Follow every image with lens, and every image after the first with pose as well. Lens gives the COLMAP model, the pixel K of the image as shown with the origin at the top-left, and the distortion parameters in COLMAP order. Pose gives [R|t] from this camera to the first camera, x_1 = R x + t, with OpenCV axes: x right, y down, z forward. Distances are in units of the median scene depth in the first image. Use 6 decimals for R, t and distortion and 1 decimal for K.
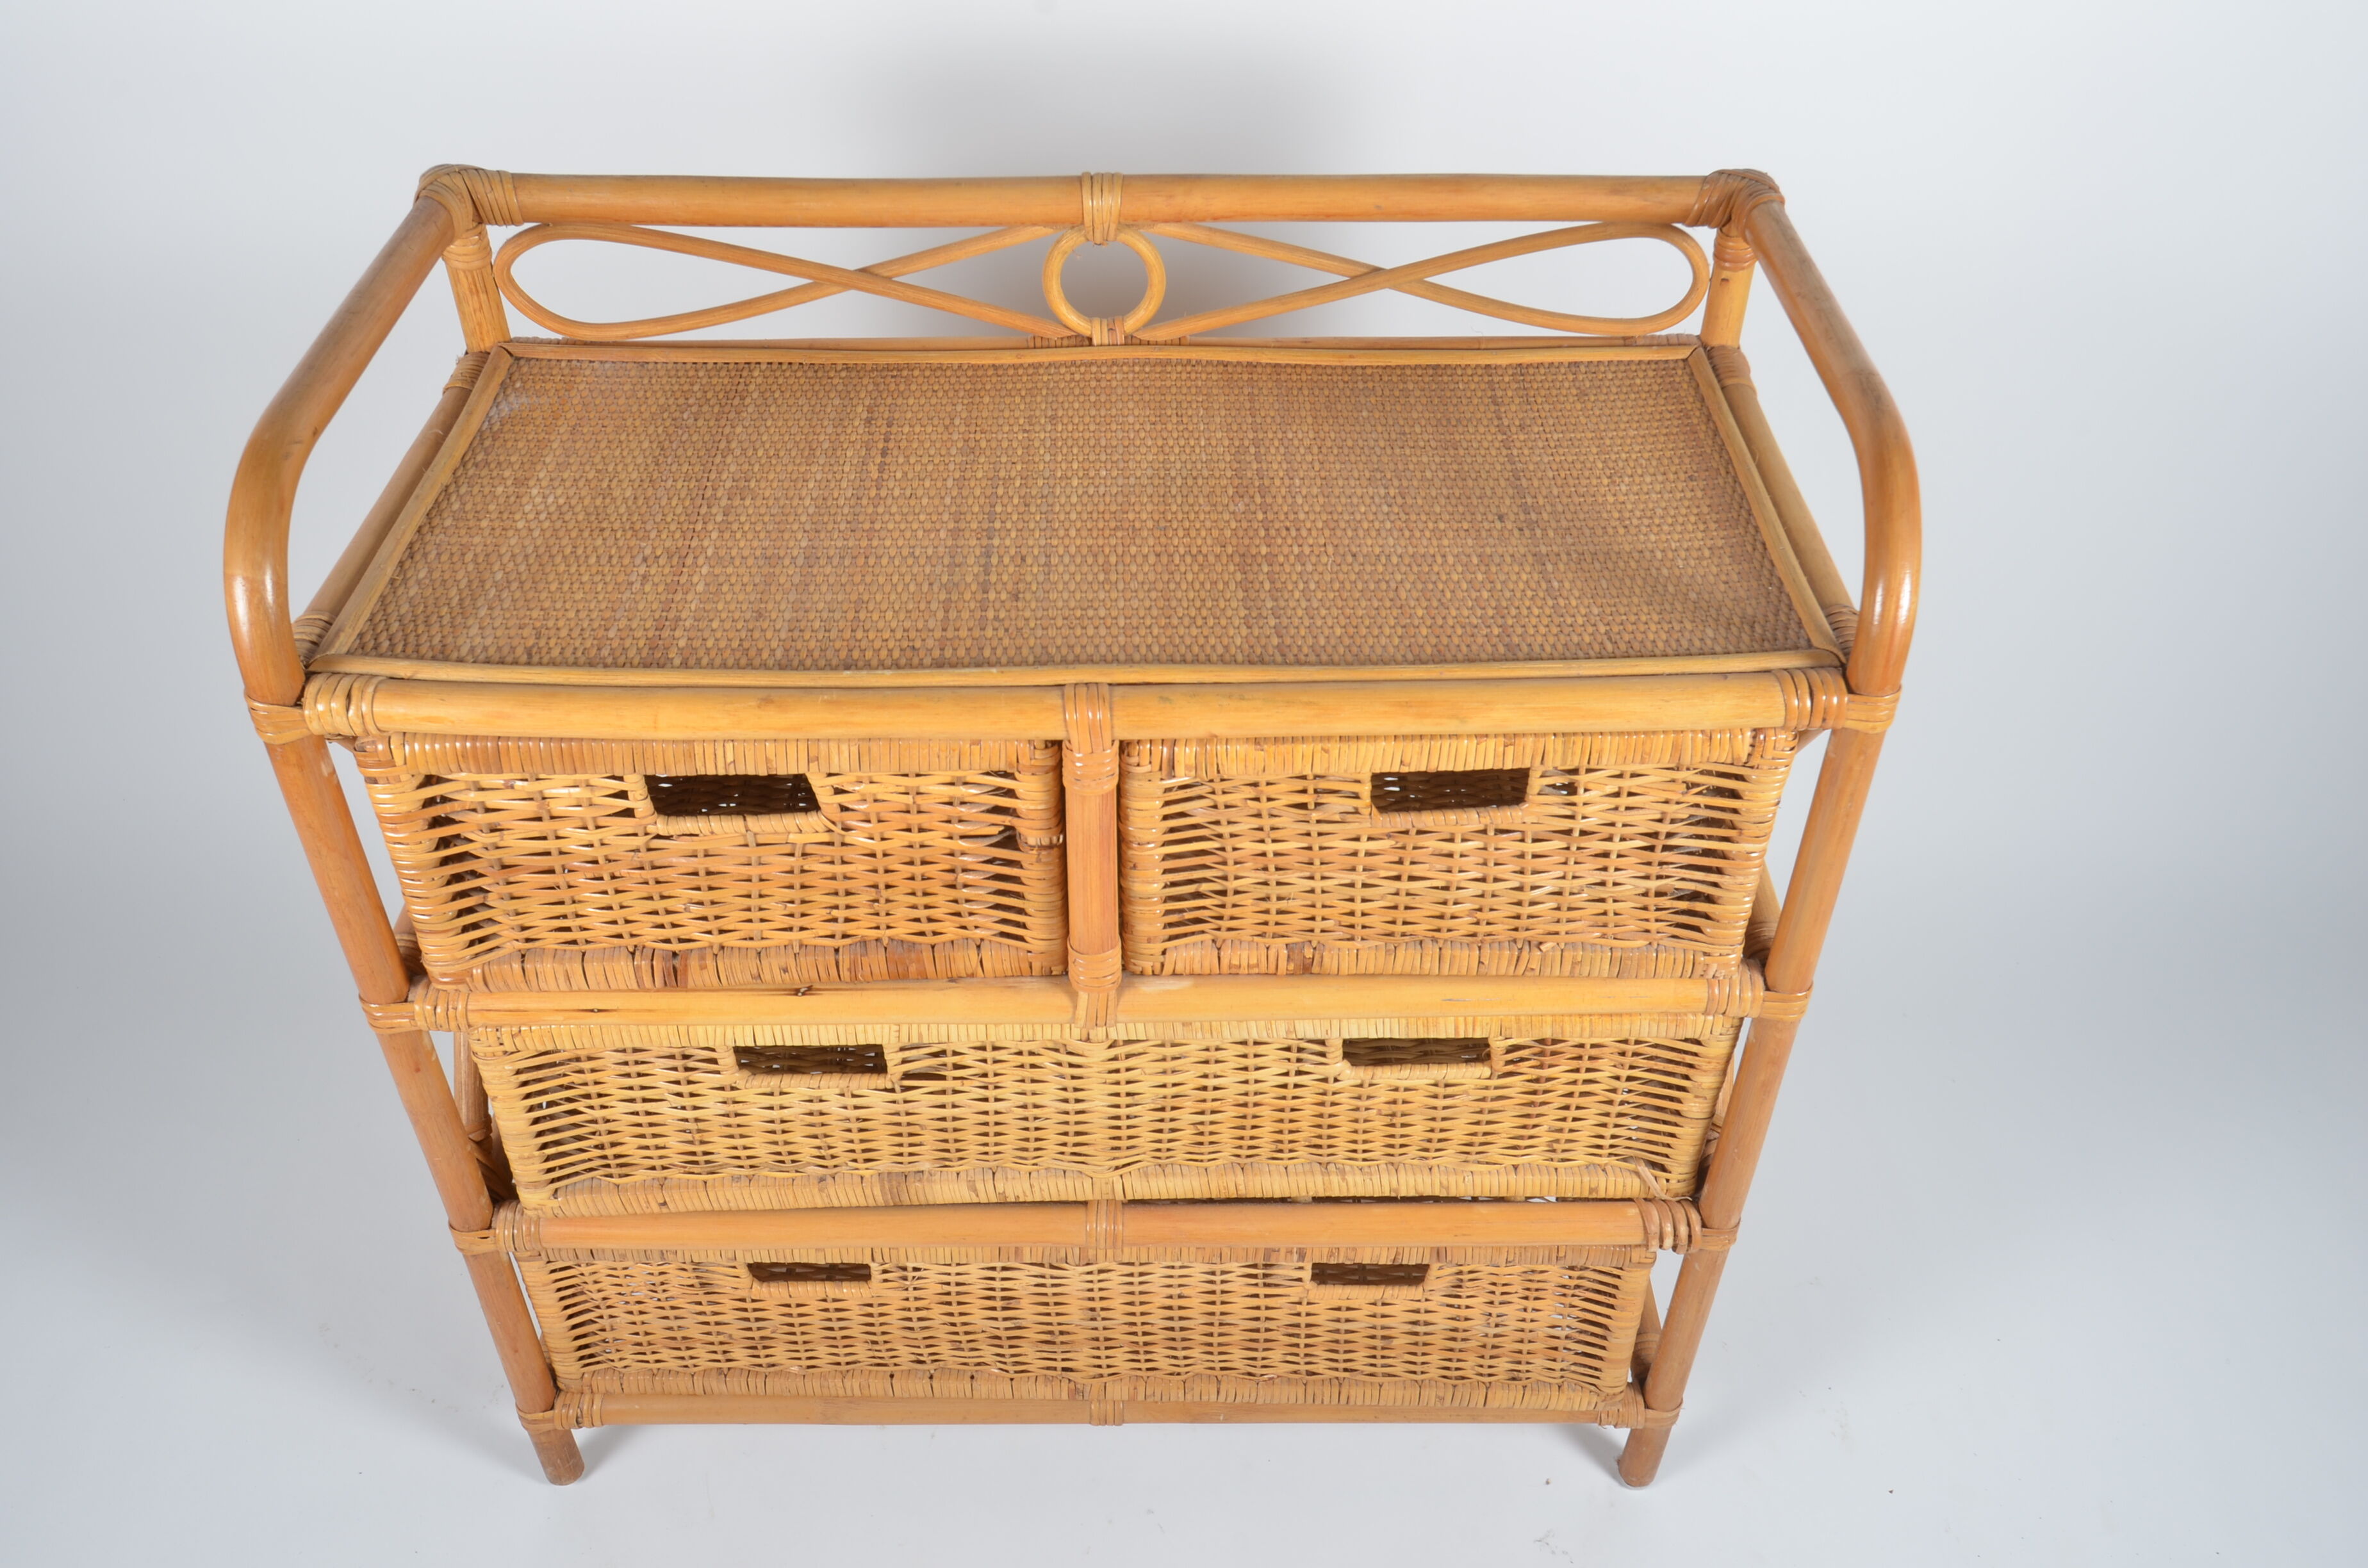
lens RADIAL K [[1914.0, 0, 1184.0], [0, 1914.0, 779.8], [0, 0, 1]] dist [0.013916, -0.005433]
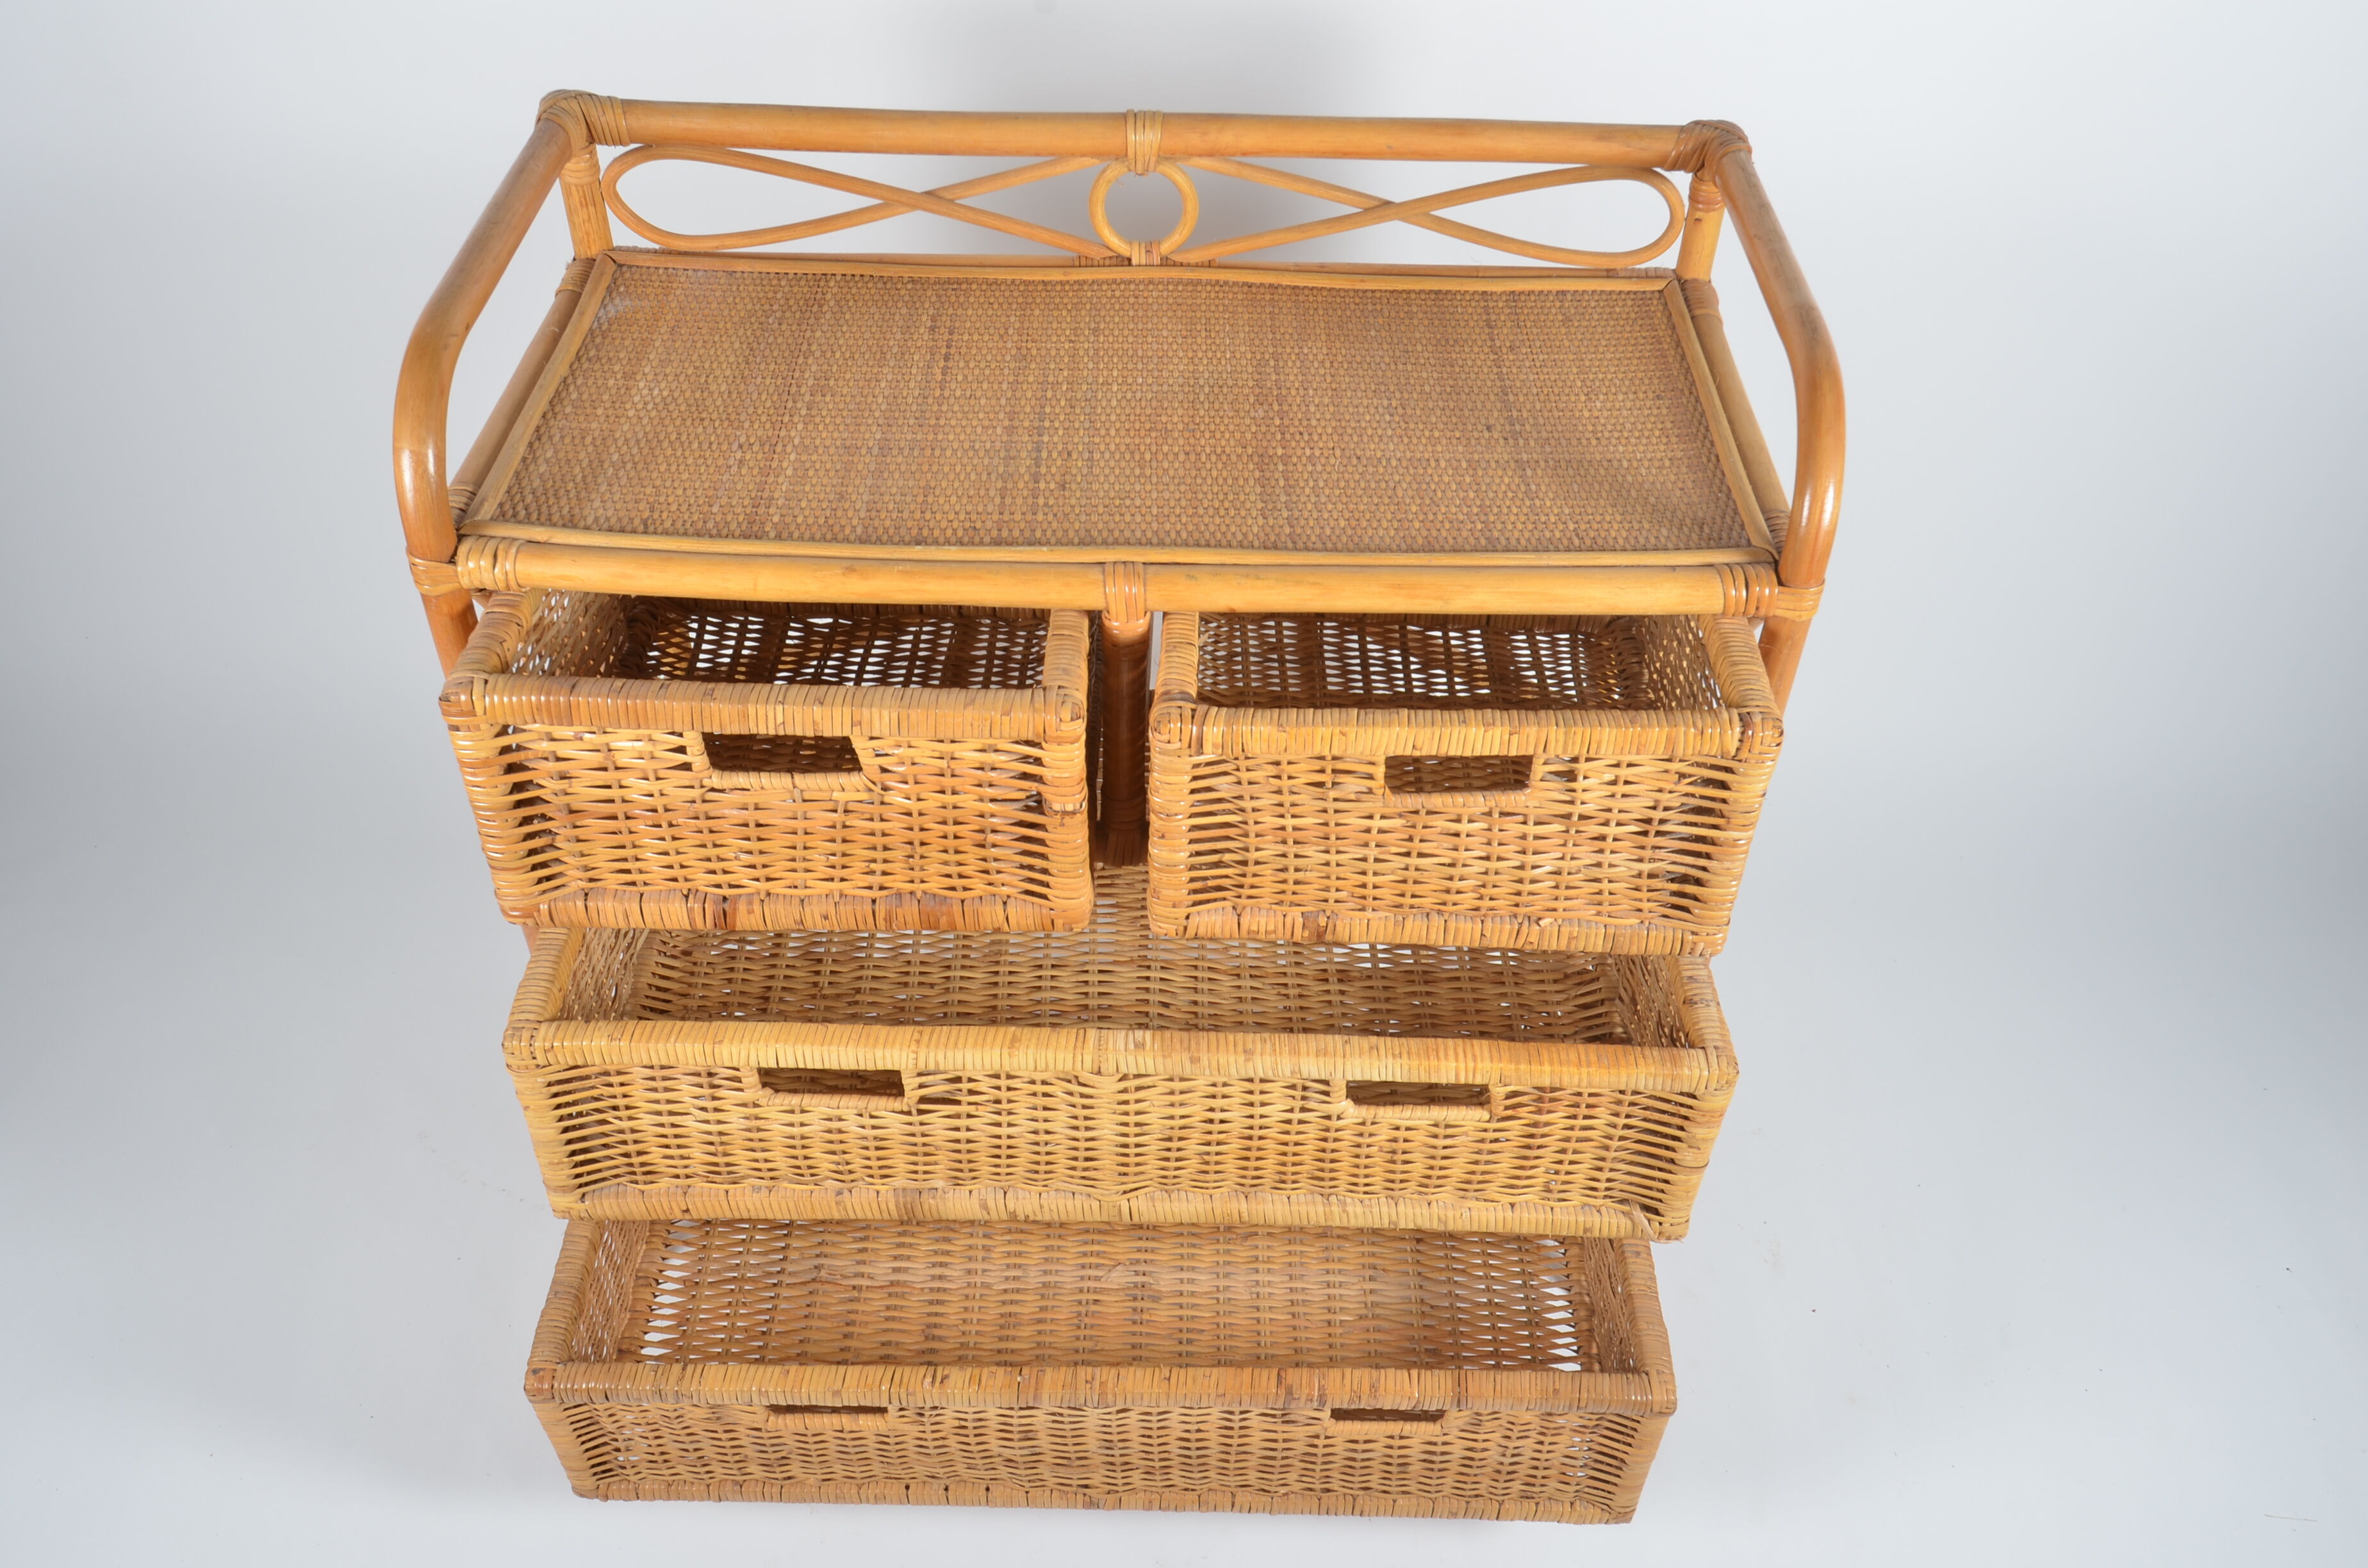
lens RADIAL K [[1914.0, 0, 1186.0], [0, 1914.0, 794.0], [0, 0, 1]] dist [0.013916, -0.005433]
pose [[0.999693, 0.024611, -0.002804, -0.006137], [-0.024444, 0.998500, 0.048989, 0.030181], [0.004006, -0.048905, 0.998795, -0.155030]]
